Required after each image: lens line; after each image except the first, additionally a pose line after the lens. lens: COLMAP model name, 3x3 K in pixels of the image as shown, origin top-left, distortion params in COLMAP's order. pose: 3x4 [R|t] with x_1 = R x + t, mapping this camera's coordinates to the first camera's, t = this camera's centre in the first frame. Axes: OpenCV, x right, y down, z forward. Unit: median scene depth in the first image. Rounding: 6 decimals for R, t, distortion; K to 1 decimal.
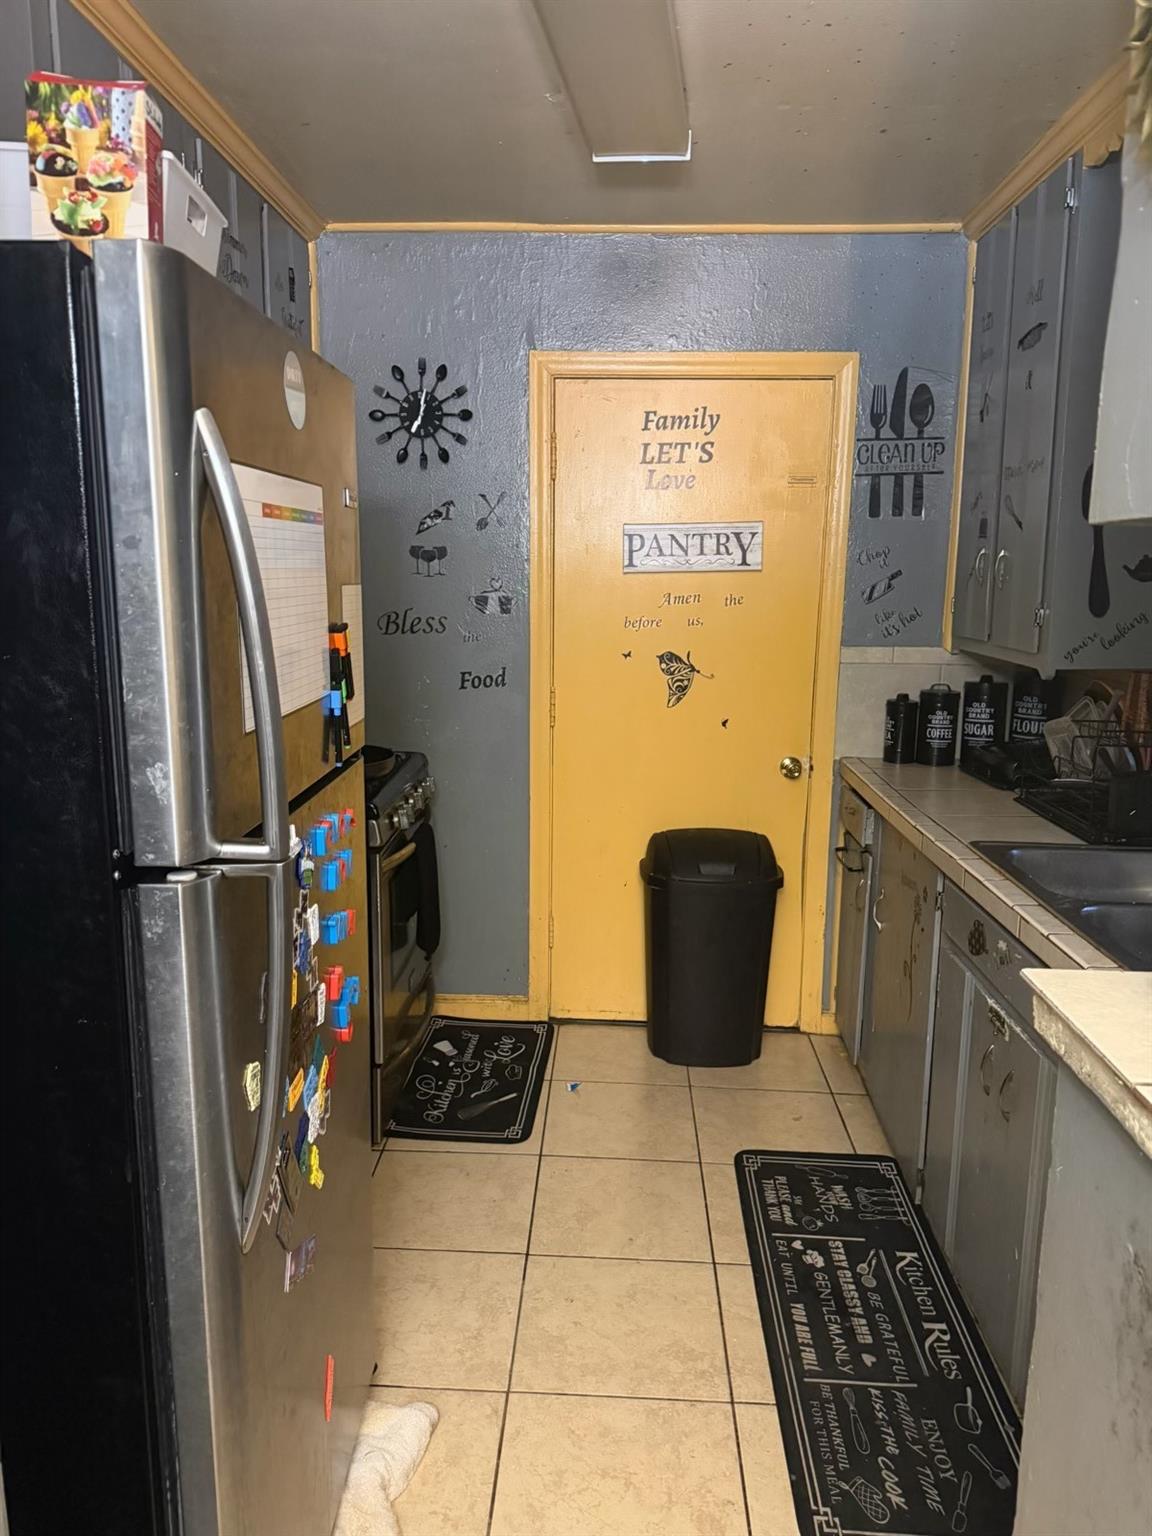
lens RADIAL K [[1071.5, 0, 569.0], [0, 1071.5, 770.6], [0, 0, 1]] dist [-0.008629, -0.003722]
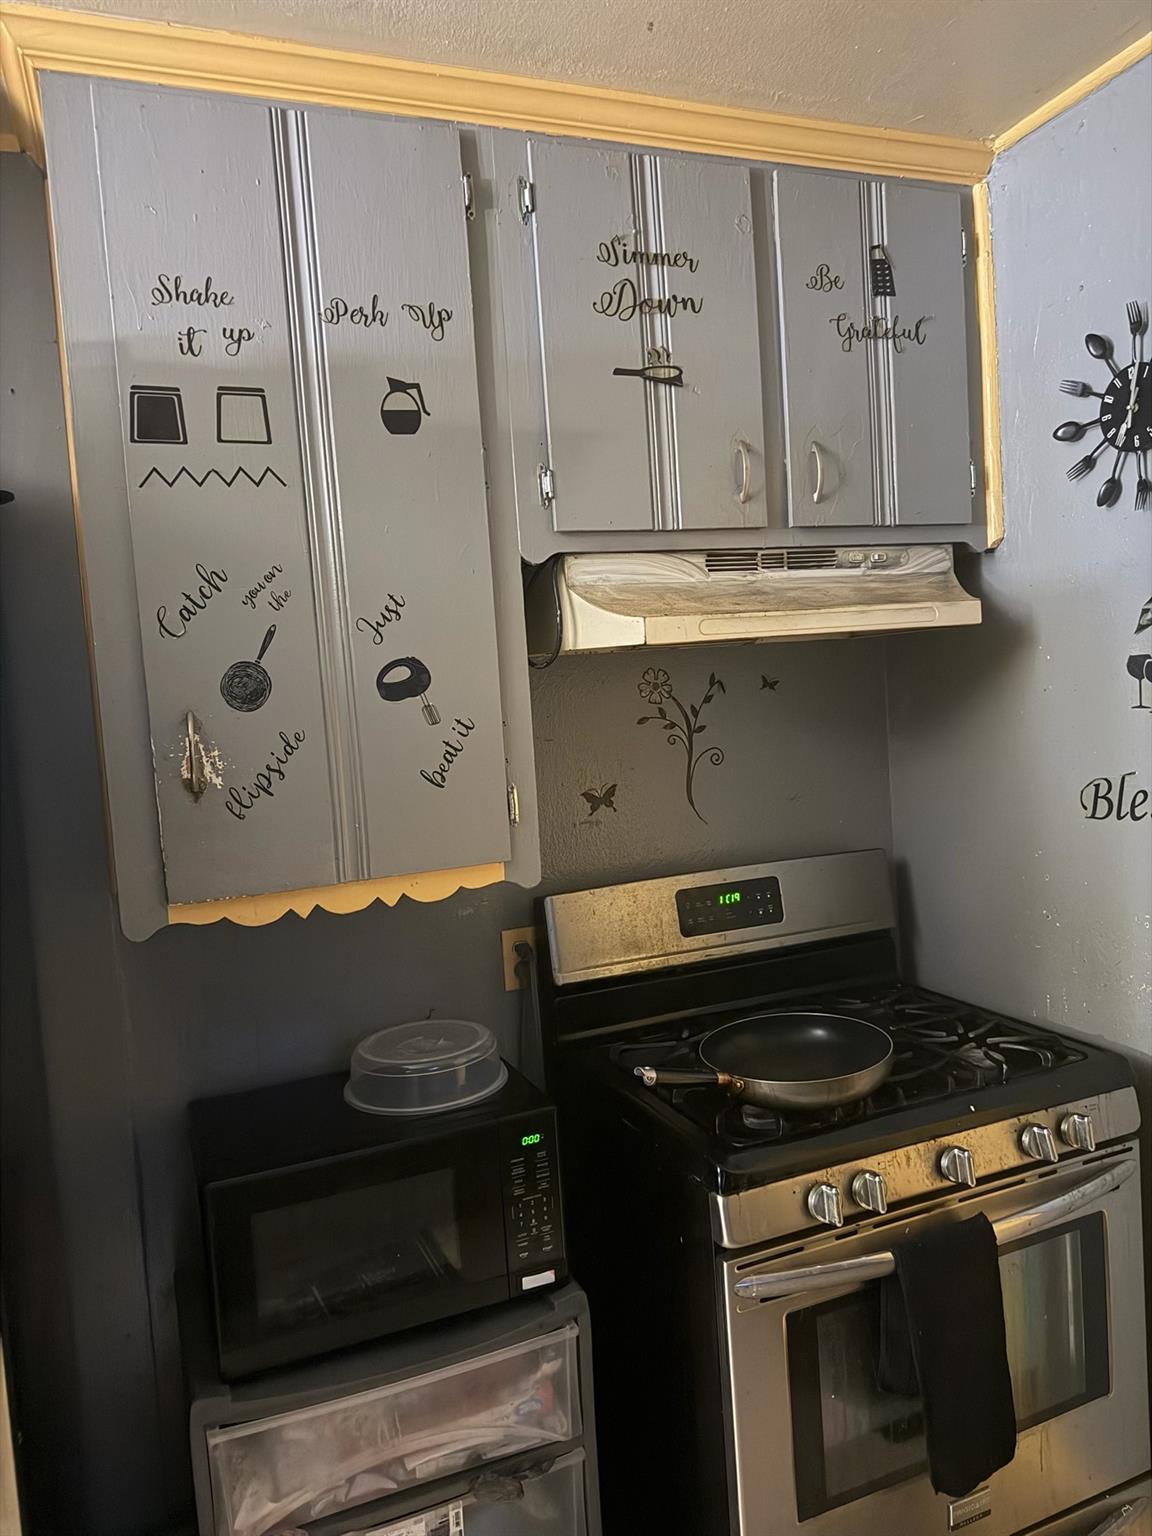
lens RADIAL K [[1071.5, 0, 575.5], [0, 1071.5, 763.3], [0, 0, 1]] dist [-0.008629, -0.003722]
pose [[0.424848, 0.016915, -0.905107, 0.217804], [-0.089212, 0.995741, -0.023267, -0.122847], [0.900858, 0.090632, 0.424547, 0.544393]]
